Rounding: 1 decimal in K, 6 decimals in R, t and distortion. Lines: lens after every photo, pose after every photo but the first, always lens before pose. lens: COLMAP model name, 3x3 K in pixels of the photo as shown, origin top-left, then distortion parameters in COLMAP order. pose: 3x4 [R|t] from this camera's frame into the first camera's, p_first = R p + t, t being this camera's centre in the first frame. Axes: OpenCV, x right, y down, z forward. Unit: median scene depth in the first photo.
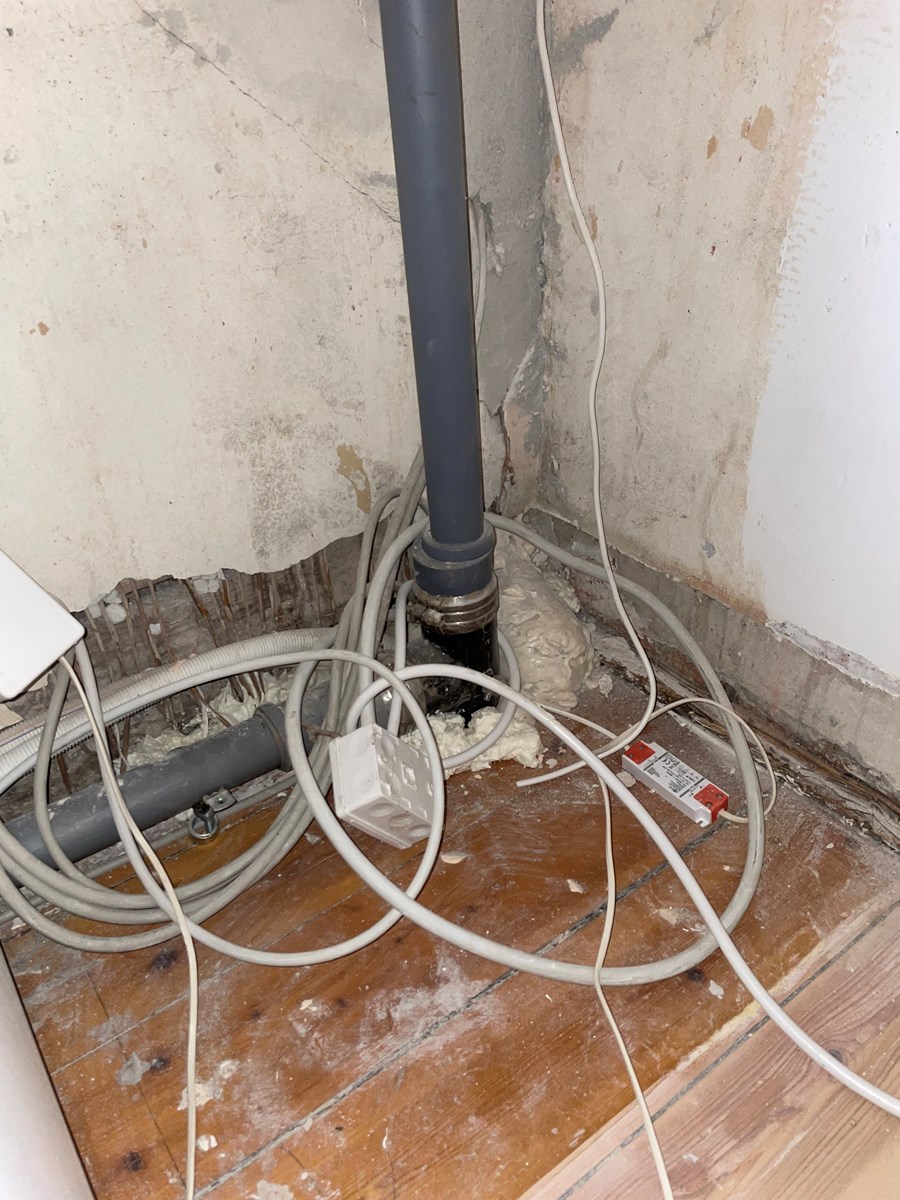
lens RADIAL K [[916.0, 0, 447.5], [0, 916.0, 596.7], [0, 0, 1]] dist [0.089512, -0.120580]
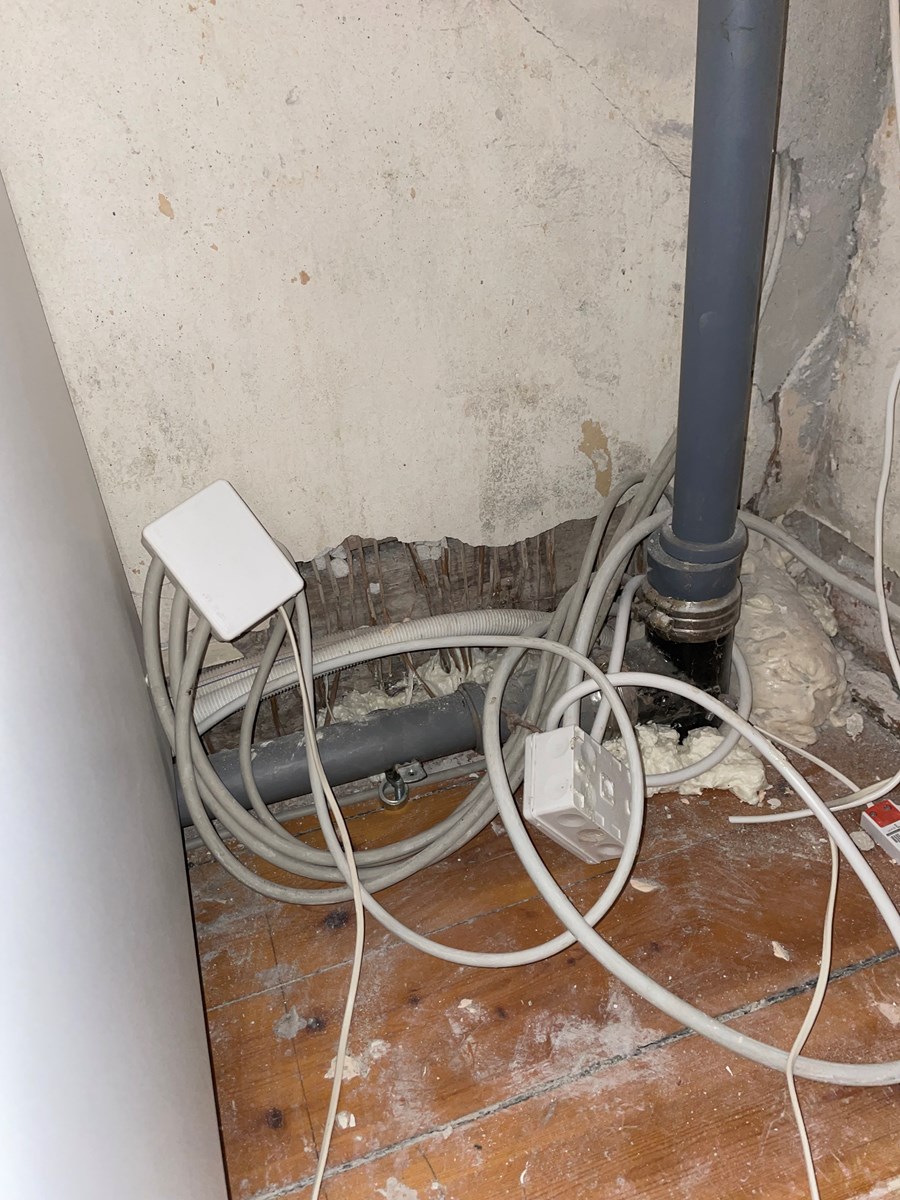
lens RADIAL K [[916.0, 0, 438.5], [0, 916.0, 593.6], [0, 0, 1]] dist [0.089512, -0.120580]
pose [[0.955615, 0.146053, -0.255867, 0.004268], [-0.136620, 0.989131, 0.054360, -0.025159], [0.261025, -0.016990, 0.965182, 0.069497]]
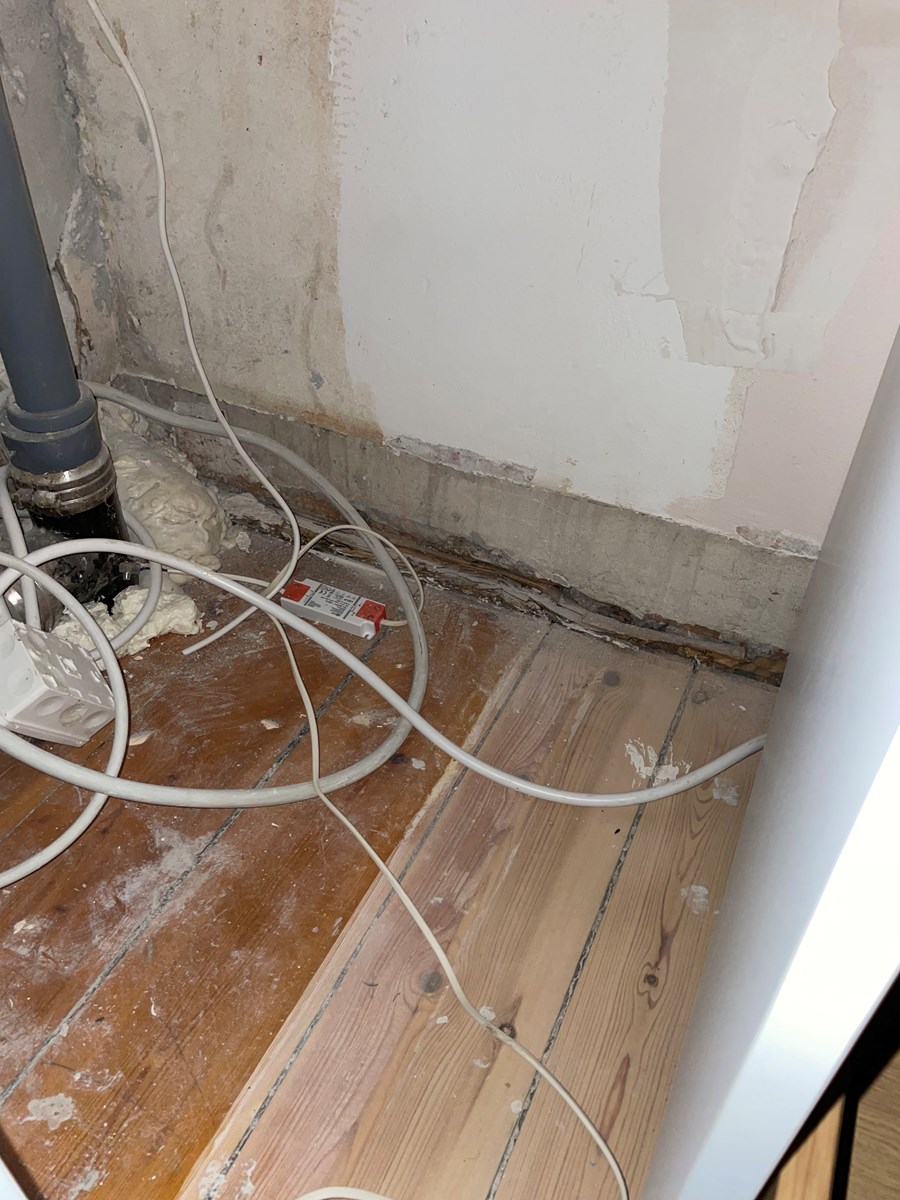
lens RADIAL K [[916.0, 0, 446.1], [0, 916.0, 600.6], [0, 0, 1]] dist [0.089512, -0.120580]
pose [[0.875997, -0.238310, 0.419330, -0.084005], [0.196916, 0.970359, 0.140101, 0.075759], [-0.440288, -0.040155, 0.896958, 0.008620]]
